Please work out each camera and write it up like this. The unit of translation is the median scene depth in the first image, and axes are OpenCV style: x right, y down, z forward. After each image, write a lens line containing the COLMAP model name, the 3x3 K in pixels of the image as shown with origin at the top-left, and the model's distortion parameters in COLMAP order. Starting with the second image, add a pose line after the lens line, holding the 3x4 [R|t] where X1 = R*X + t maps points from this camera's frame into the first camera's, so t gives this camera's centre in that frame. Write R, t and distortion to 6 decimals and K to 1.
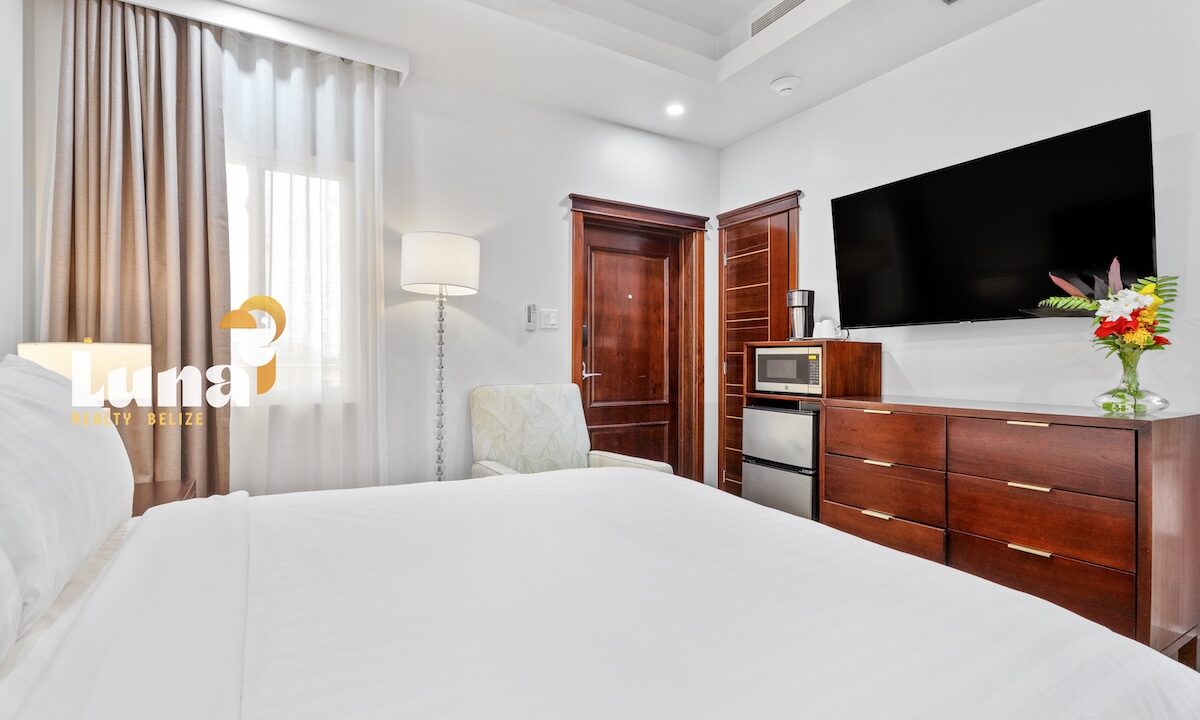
lens RADIAL K [[560.5, 0, 596.4], [0, 560.5, 350.1], [0, 0, 1]] dist [0.000085, 0.000271]
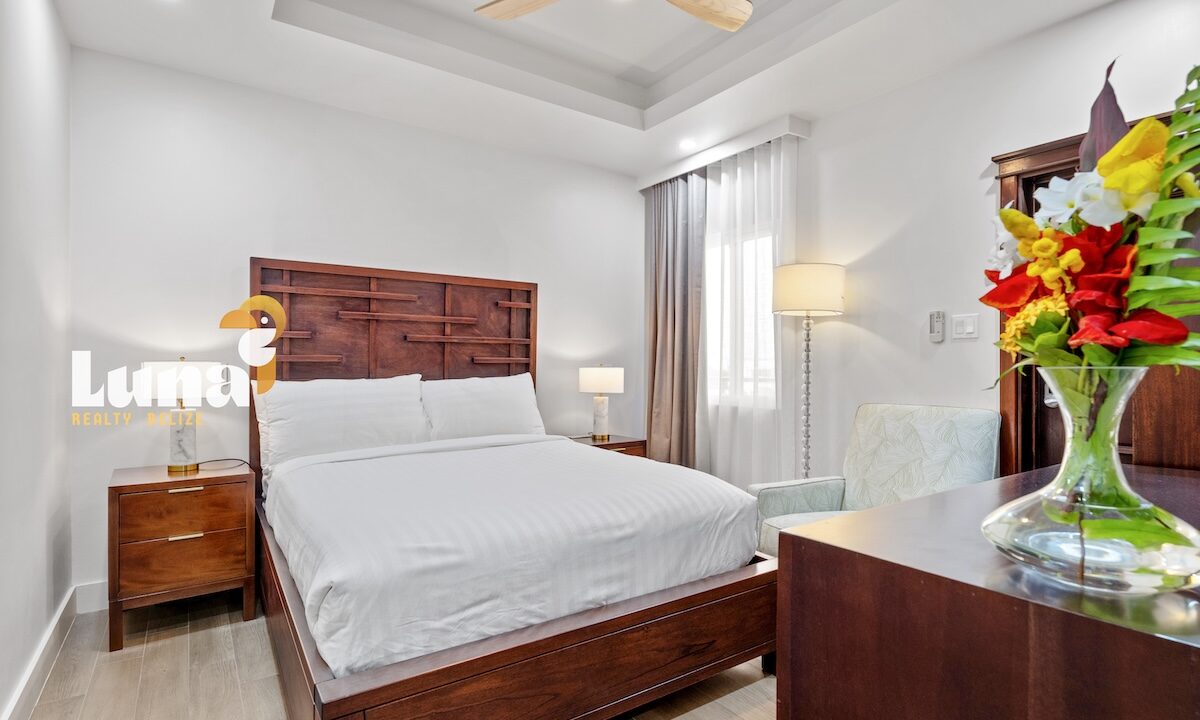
lens RADIAL K [[609.0, 0, 603.1], [0, 609.0, 362.2], [0, 0, 1]] dist [0.001214, 0.000610]
pose [[0.076798, -0.018691, -0.996871, 0.843223], [0.006098, 0.999814, -0.018277, 0.009530], [0.997028, -0.004675, 0.076898, 0.476306]]
